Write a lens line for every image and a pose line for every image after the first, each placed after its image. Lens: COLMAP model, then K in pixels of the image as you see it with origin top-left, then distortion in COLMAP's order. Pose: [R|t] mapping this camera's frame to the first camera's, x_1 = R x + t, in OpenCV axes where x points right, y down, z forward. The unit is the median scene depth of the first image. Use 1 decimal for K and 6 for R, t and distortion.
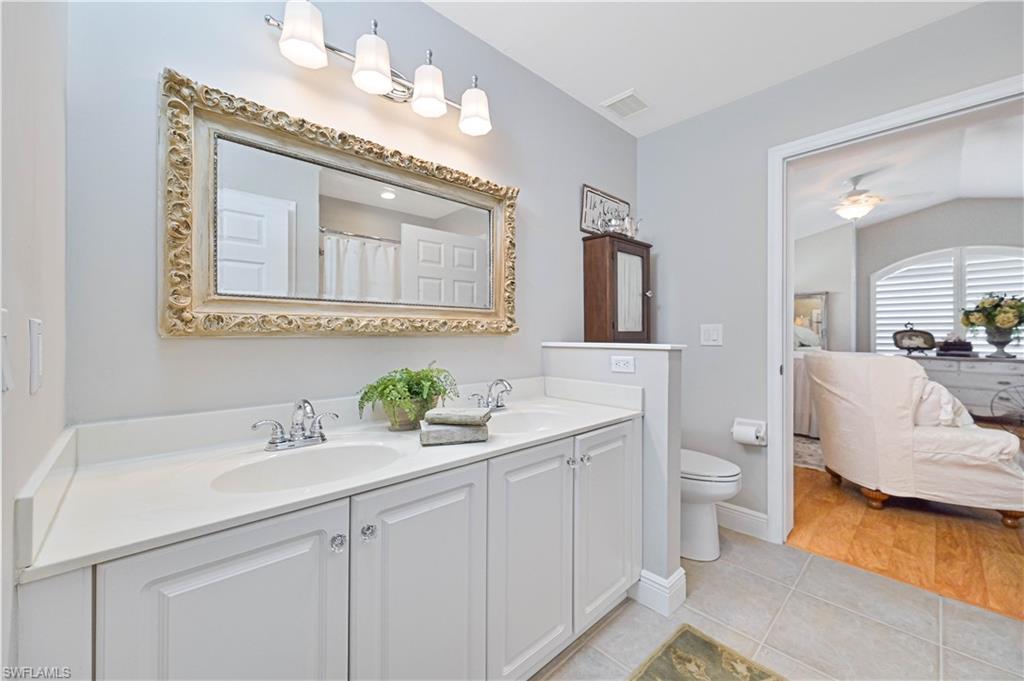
lens RADIAL K [[402.5, 0, 512.0], [0, 402.5, 334.7], [0, 0, 1]] dist [-0.000534, 0.000036]
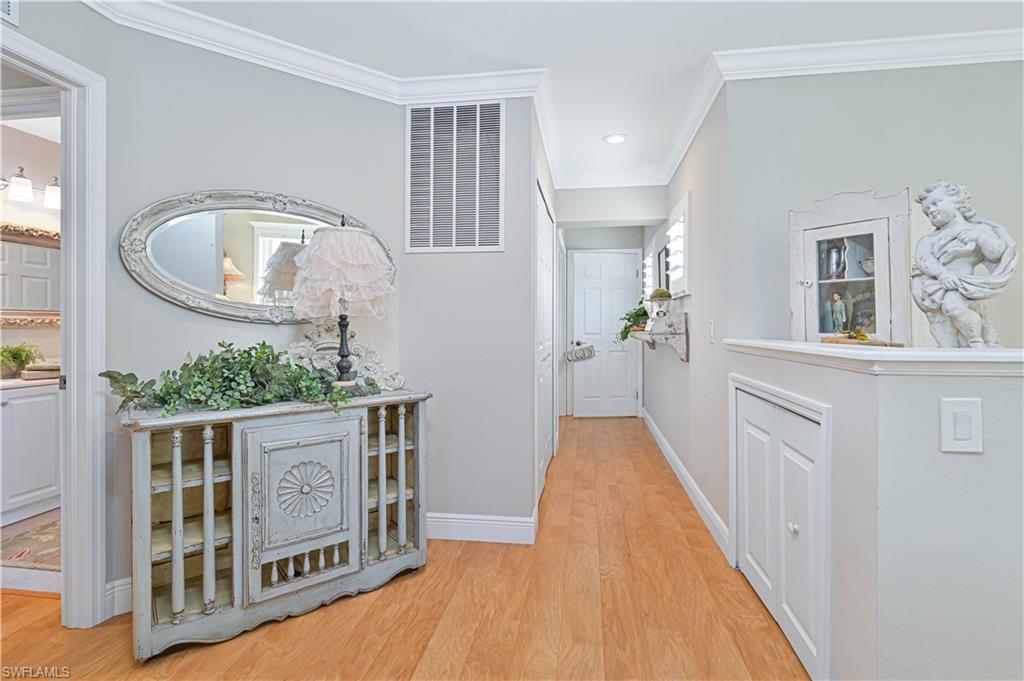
lens RADIAL K [[523.3, 0, 512.0], [0, 523.3, 340.5], [0, 0, 1]] dist [-0.003748, -0.001134]
pose [[0.796852, -0.006117, 0.604144, 0.024864], [-0.002804, 0.999901, 0.013823, 0.003981], [-0.604168, -0.012709, 0.796755, -0.422964]]
